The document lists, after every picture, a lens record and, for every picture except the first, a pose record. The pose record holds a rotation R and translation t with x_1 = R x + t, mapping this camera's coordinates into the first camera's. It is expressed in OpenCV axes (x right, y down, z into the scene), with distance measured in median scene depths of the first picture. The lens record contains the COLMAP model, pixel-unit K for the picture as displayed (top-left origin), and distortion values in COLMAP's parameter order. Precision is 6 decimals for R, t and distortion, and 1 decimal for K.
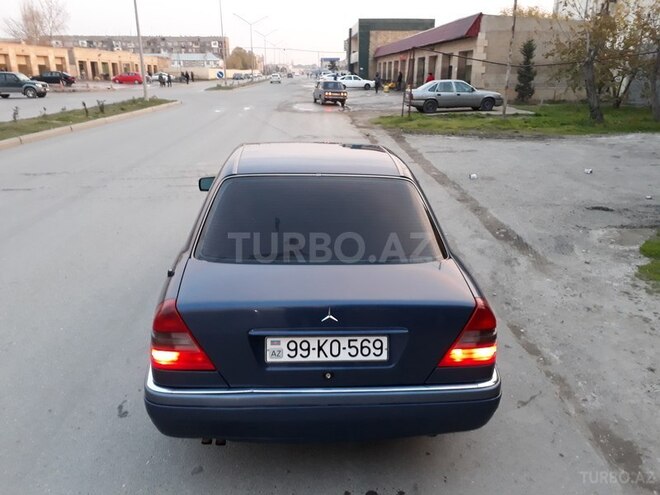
lens RADIAL K [[531.3, 0, 334.9], [0, 531.3, 255.1], [0, 0, 1]] dist [0.059312, -0.075387]
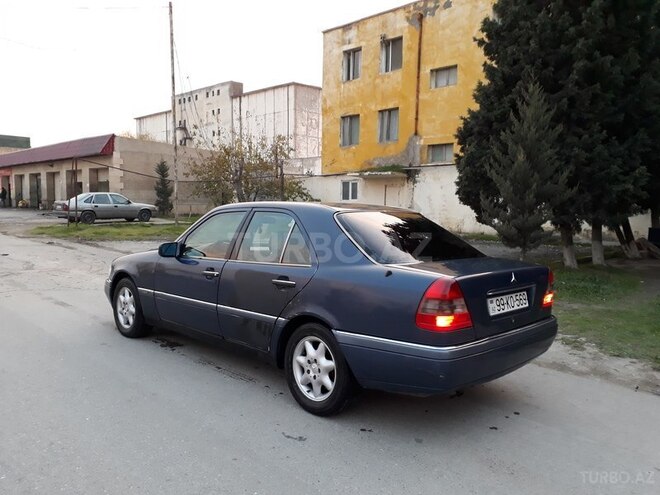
lens RADIAL K [[531.3, 0, 334.9], [0, 531.3, 255.1], [0, 0, 1]] dist [0.059312, -0.075387]
pose [[0.742546, -0.058803, 0.667209, -0.119227], [0.203906, 0.968703, -0.141554, 0.013908], [-0.638004, 0.241158, 0.731296, 0.016386]]
